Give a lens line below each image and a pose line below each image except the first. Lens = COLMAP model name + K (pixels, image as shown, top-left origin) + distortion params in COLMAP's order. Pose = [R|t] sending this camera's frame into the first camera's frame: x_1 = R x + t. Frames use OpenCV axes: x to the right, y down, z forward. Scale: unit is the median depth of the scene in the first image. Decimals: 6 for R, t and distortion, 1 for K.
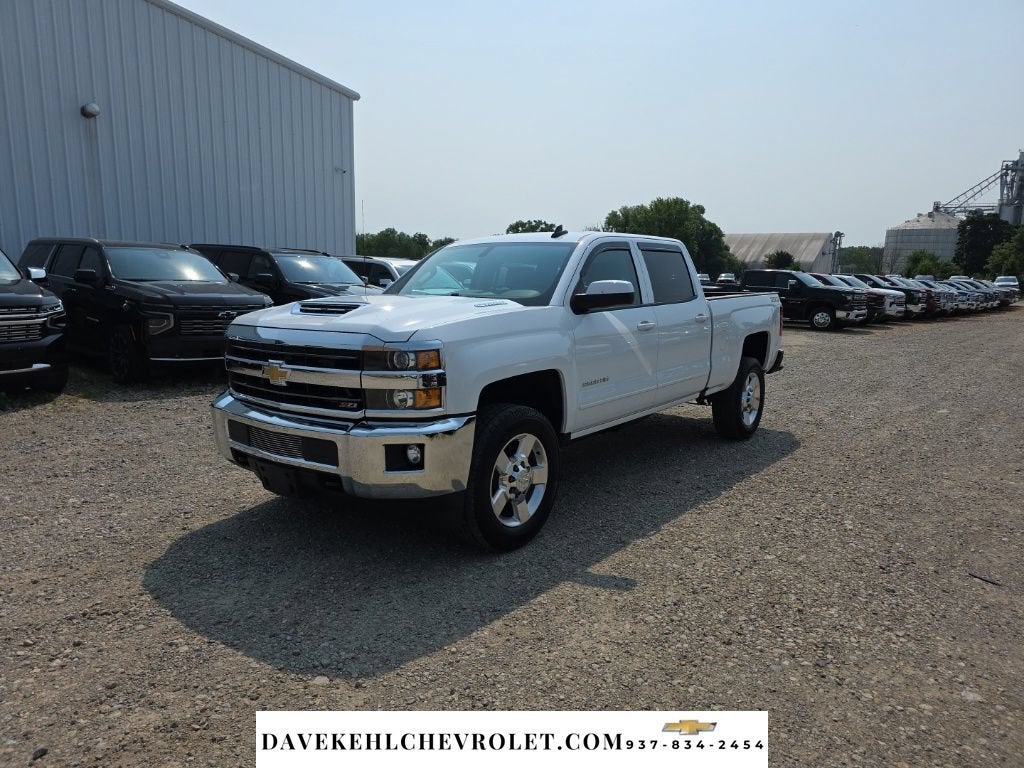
lens RADIAL K [[713.9, 0, 504.9], [0, 713.9, 378.8], [0, 0, 1]] dist [0.051250, -0.048515]
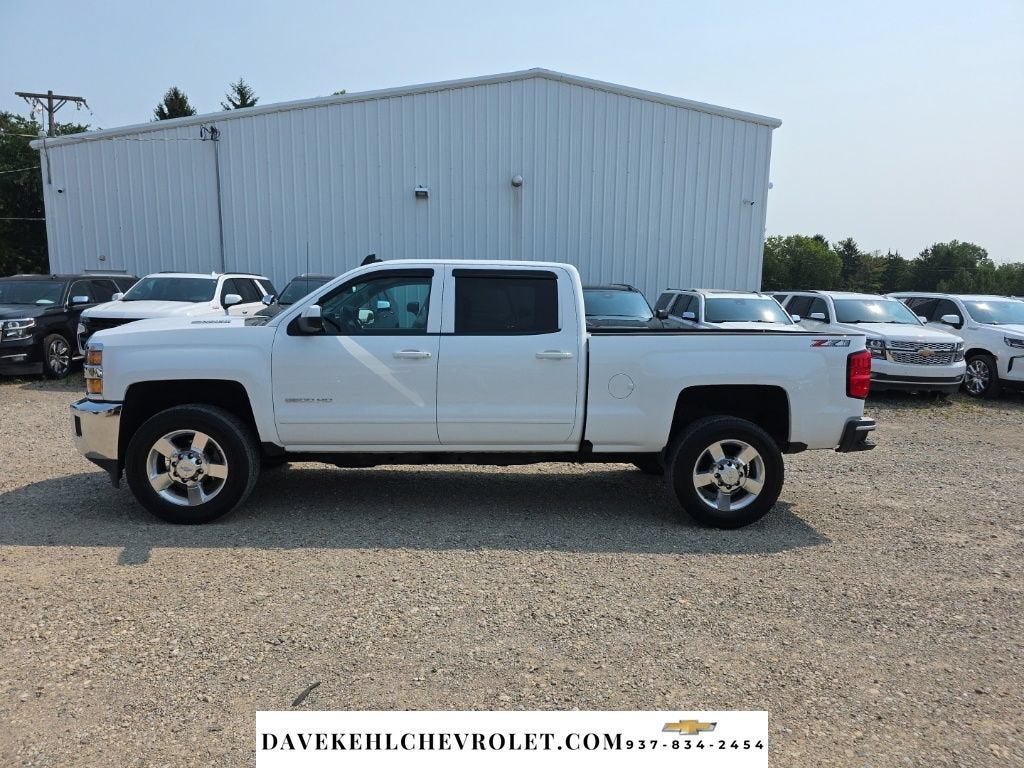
lens RADIAL K [[713.9, 0, 508.9], [0, 713.9, 379.0], [0, 0, 1]] dist [0.051250, -0.048515]
pose [[0.644356, 0.081114, -0.760412, 1.199231], [-0.122224, 0.992500, 0.002301, -0.070576], [0.754895, 0.091458, 0.649437, 0.571942]]
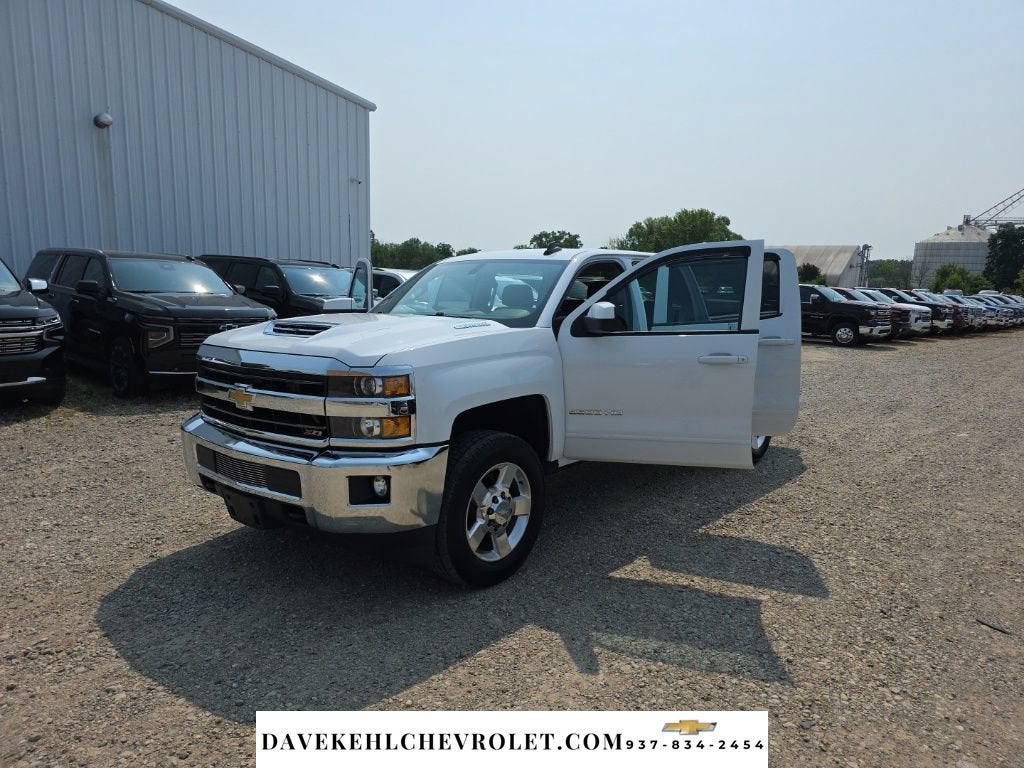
lens RADIAL K [[713.9, 0, 516.9], [0, 713.9, 382.4], [0, 0, 1]] dist [0.051250, -0.048515]
pose [[0.999777, 0.010307, -0.018423, 0.056368], [-0.010468, 0.999908, -0.008639, -0.020525], [0.018333, 0.008830, 0.999793, 0.047452]]
